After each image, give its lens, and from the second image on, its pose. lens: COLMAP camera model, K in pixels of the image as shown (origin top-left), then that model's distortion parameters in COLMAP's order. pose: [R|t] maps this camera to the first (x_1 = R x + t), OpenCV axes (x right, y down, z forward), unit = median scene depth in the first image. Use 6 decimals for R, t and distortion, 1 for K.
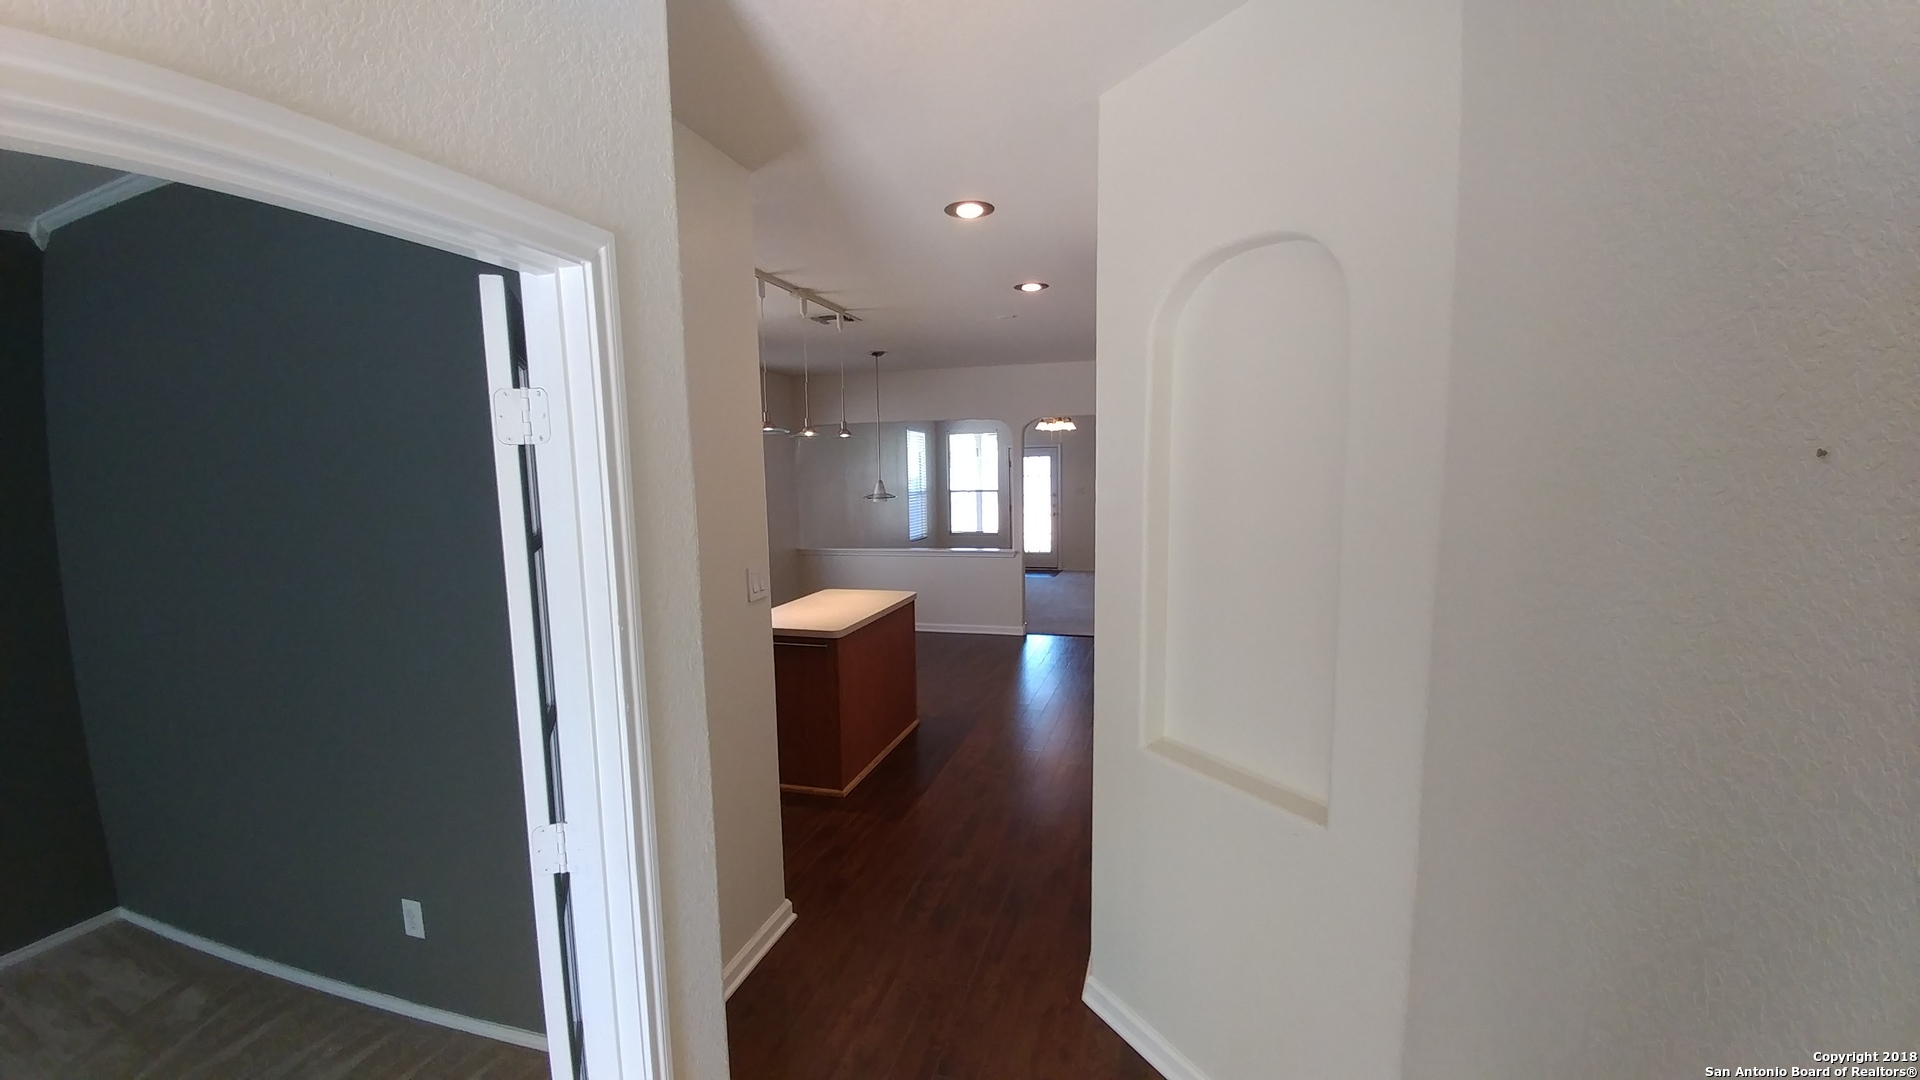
lens RADIAL K [[766.7, 0, 931.3], [0, 766.7, 550.4], [0, 0, 1]] dist [0.000453, -0.026004]
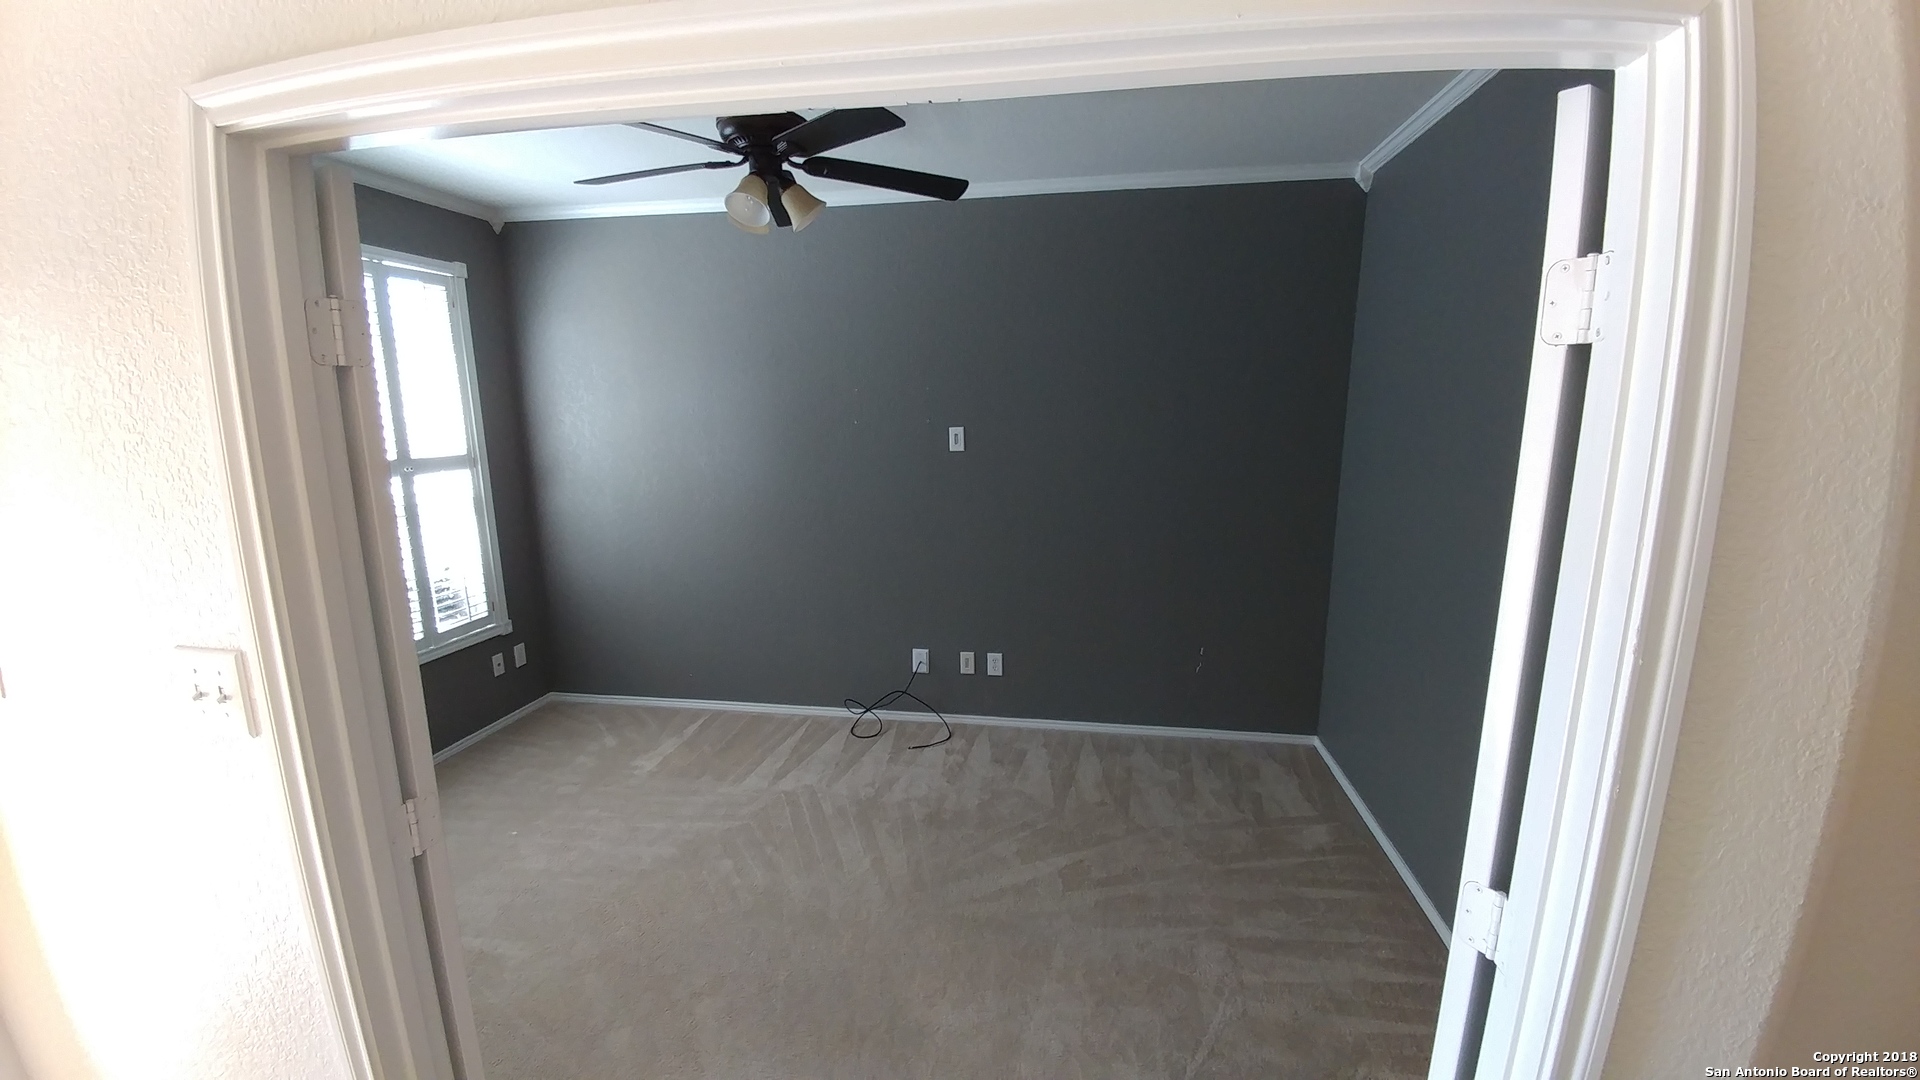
lens RADIAL K [[766.7, 0, 931.3], [0, 766.7, 550.4], [0, 0, 1]] dist [0.000453, -0.026004]
pose [[0.108775, 0.206343, -0.972415, 0.036249], [-0.097998, 0.975680, 0.196074, -0.019800], [0.989224, 0.073967, 0.126351, 0.199082]]
